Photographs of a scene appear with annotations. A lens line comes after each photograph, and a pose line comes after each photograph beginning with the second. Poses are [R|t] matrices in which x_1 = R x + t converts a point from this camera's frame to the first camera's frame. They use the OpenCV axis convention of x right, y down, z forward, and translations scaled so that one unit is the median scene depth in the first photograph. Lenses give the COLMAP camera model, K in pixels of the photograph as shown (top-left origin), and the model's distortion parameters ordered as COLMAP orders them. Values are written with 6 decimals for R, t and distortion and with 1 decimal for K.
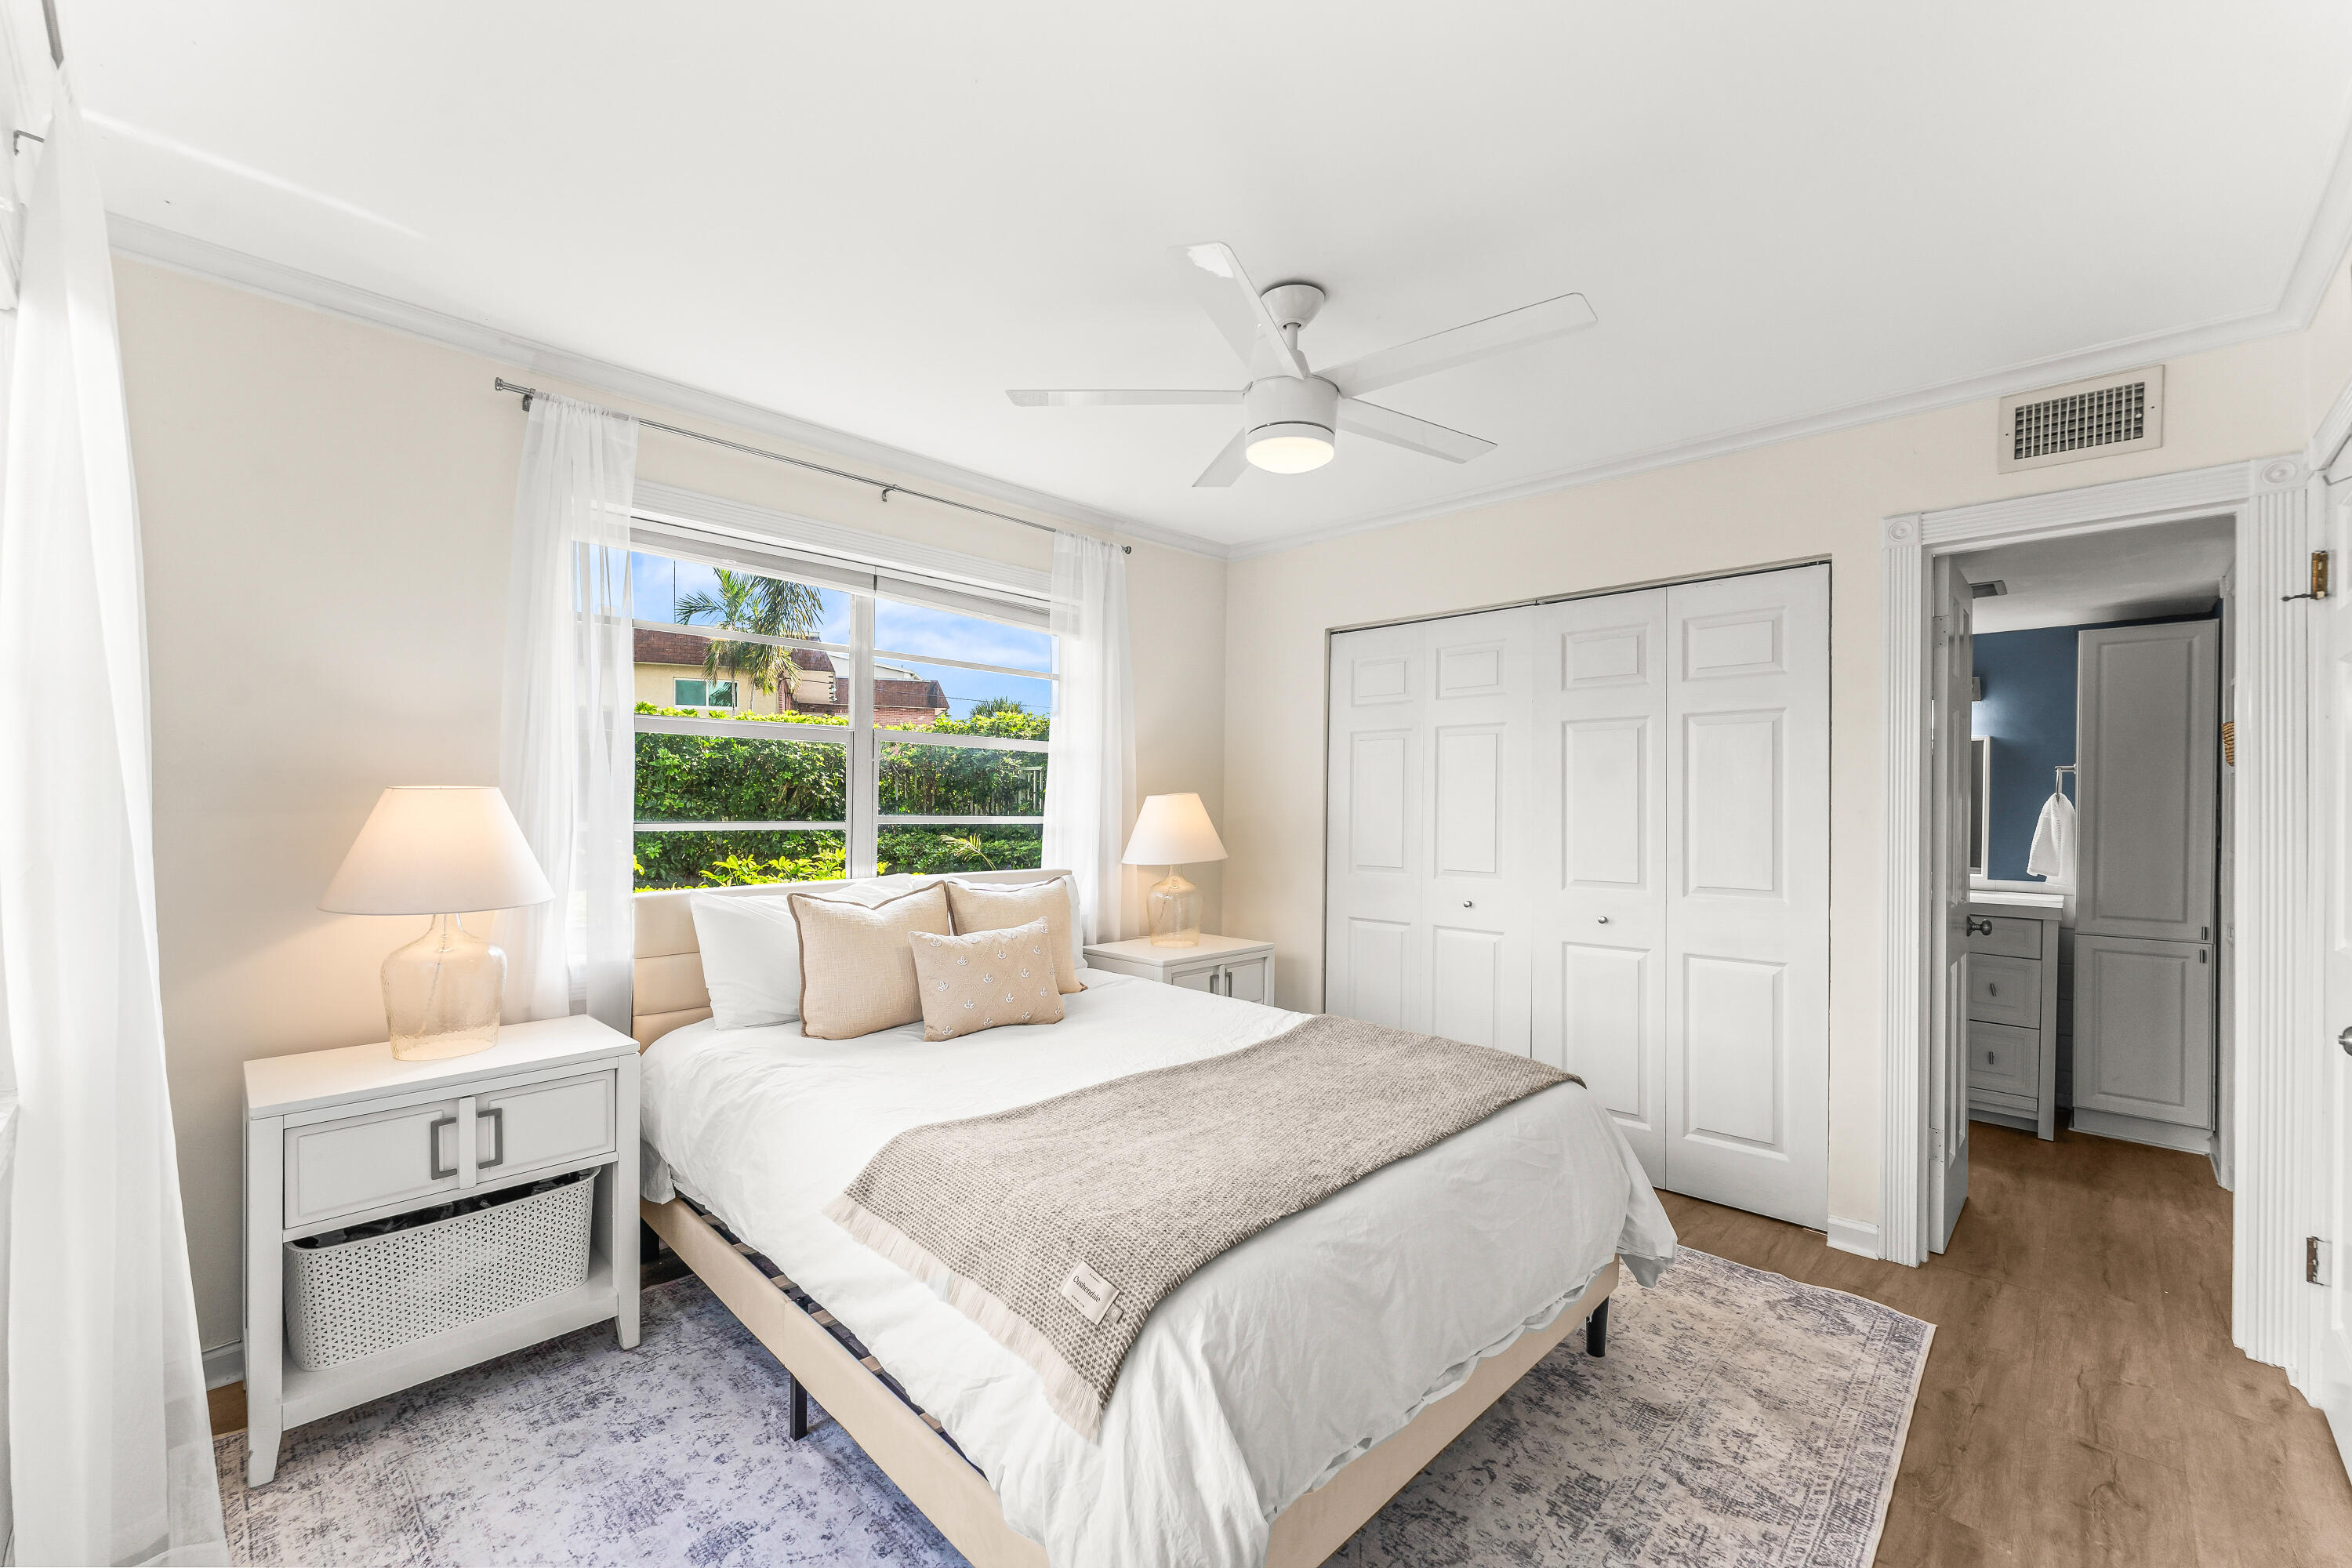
lens RADIAL K [[959.5, 0, 1176.4], [0, 959.5, 816.4], [0, 0, 1]] dist [-0.027461, -0.000169]
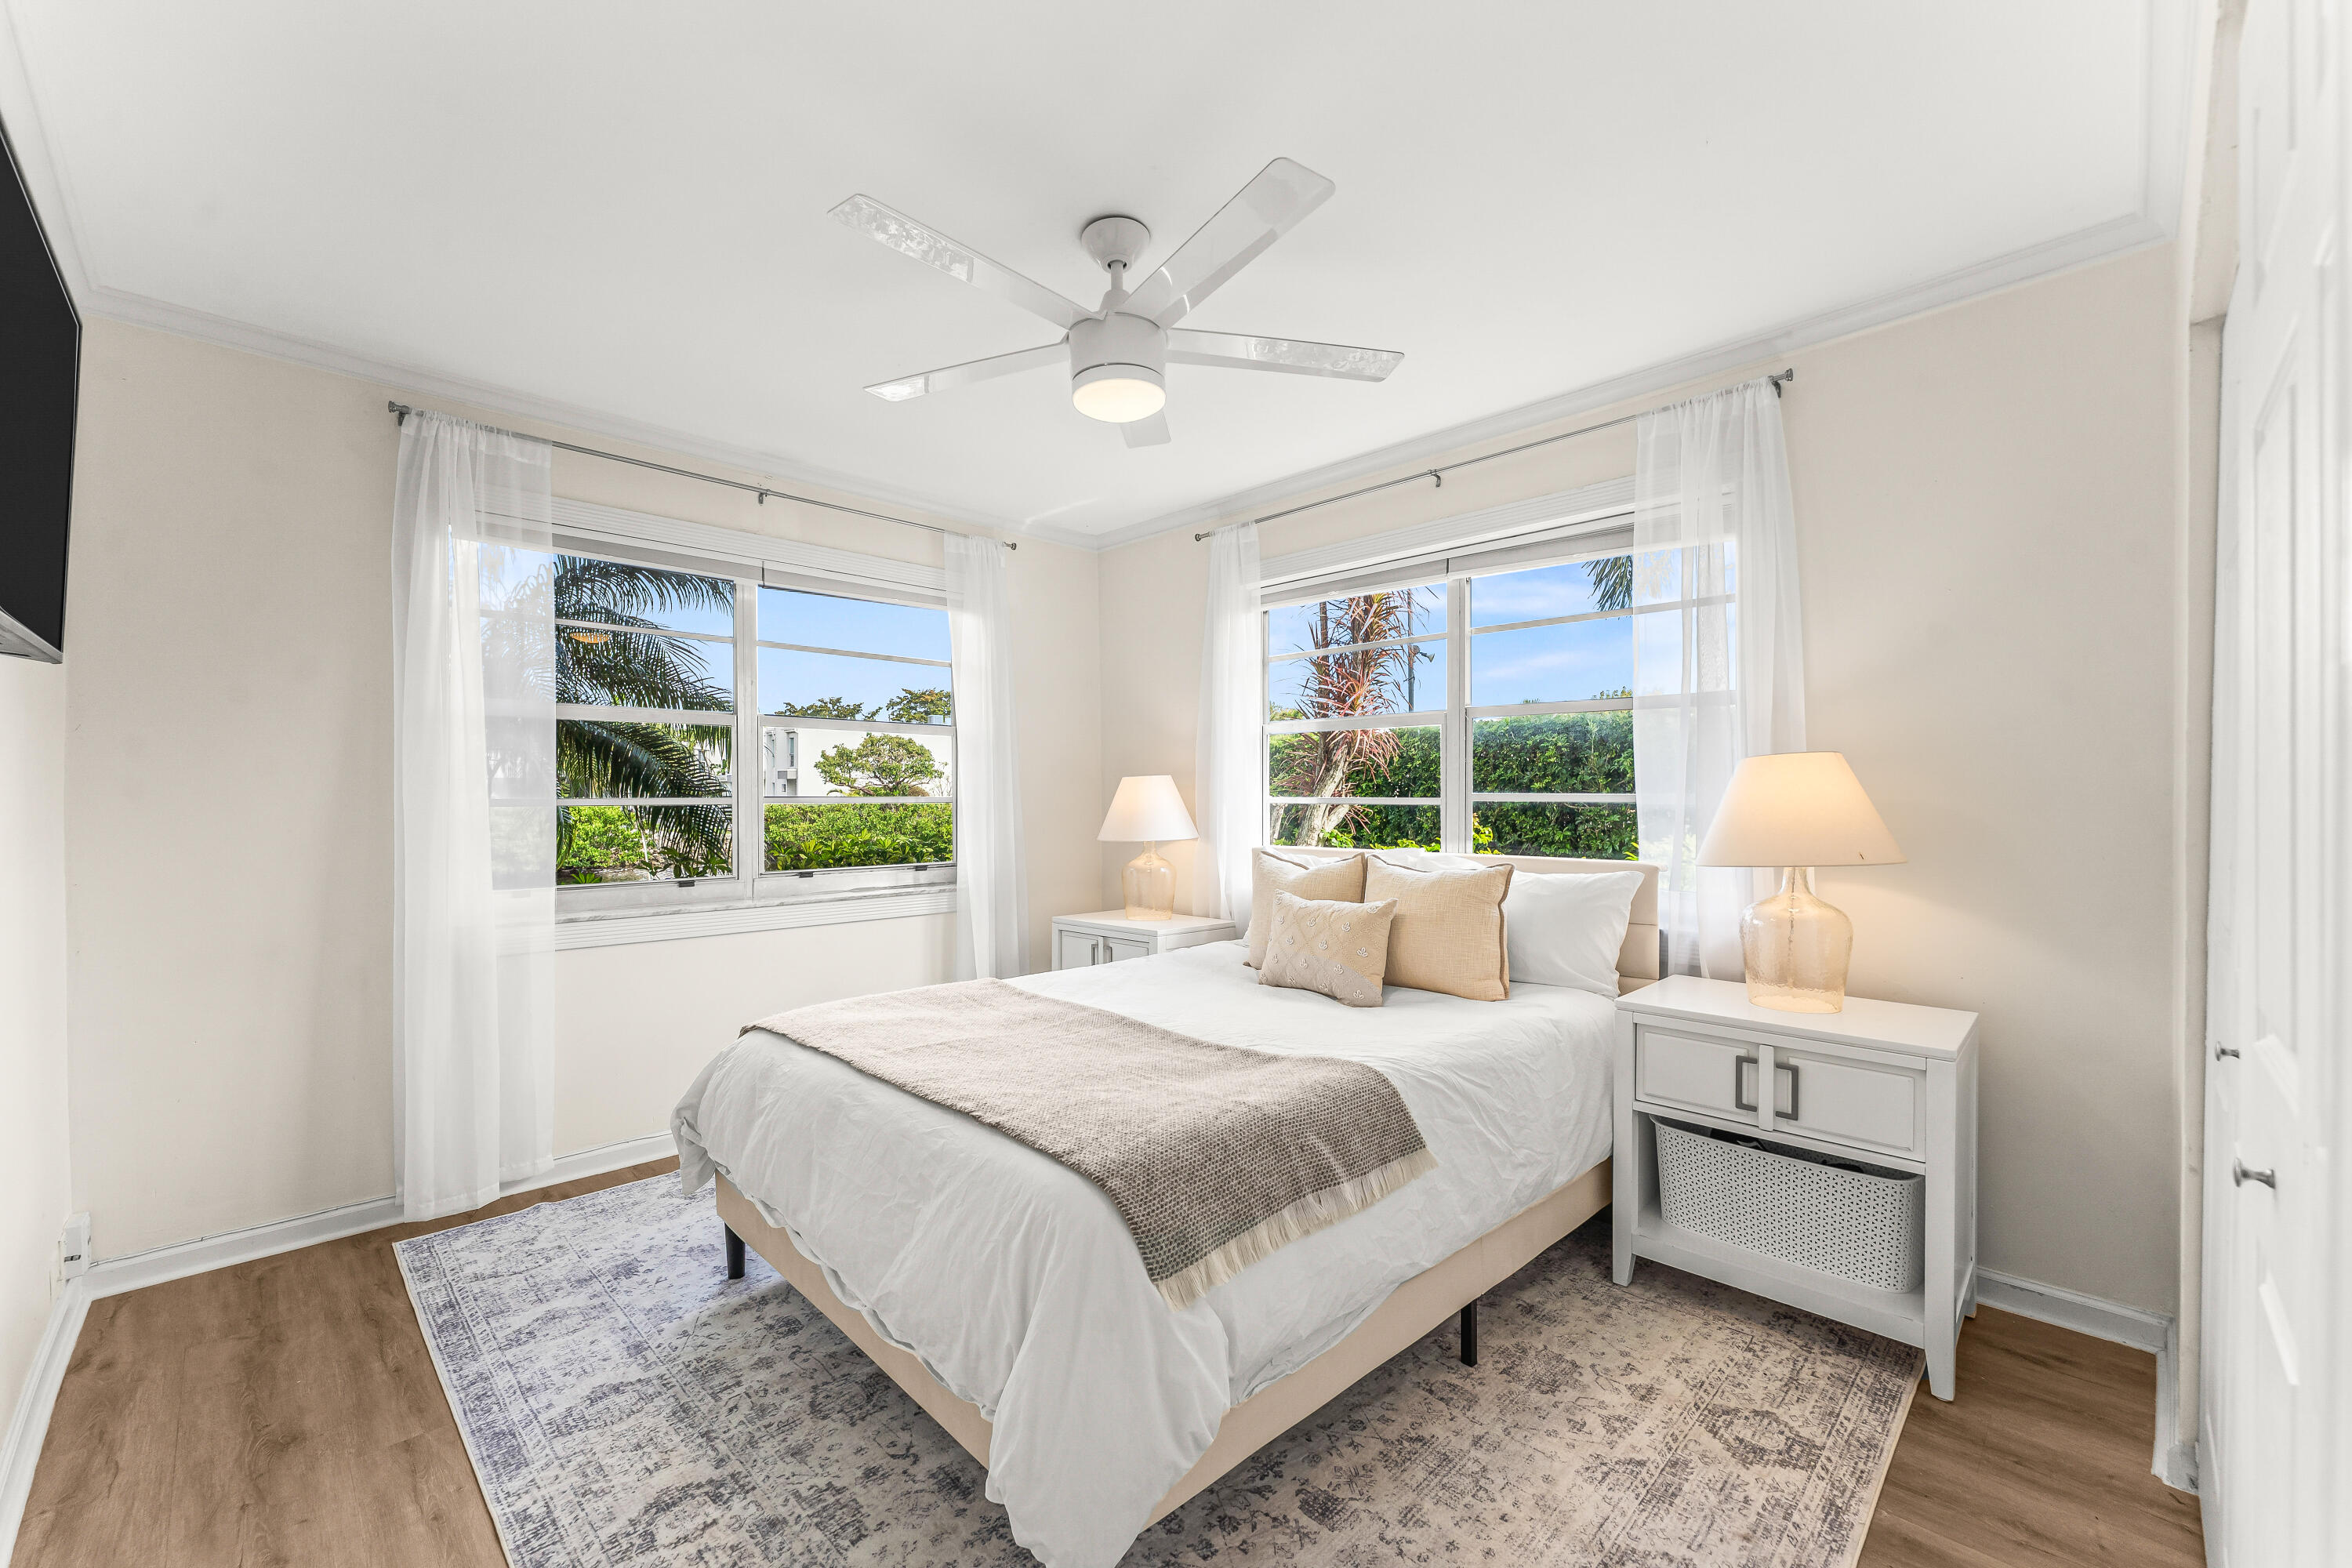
lens RADIAL K [[949.4, 0, 1172.6], [0, 949.4, 808.9], [0, 0, 1]] dist [-0.000223, 0.000044]
pose [[-0.026991, 0.024744, -0.999329, 0.700536], [0.005649, 0.999681, 0.024600, -0.009506], [0.999620, -0.004981, -0.027122, 0.701425]]
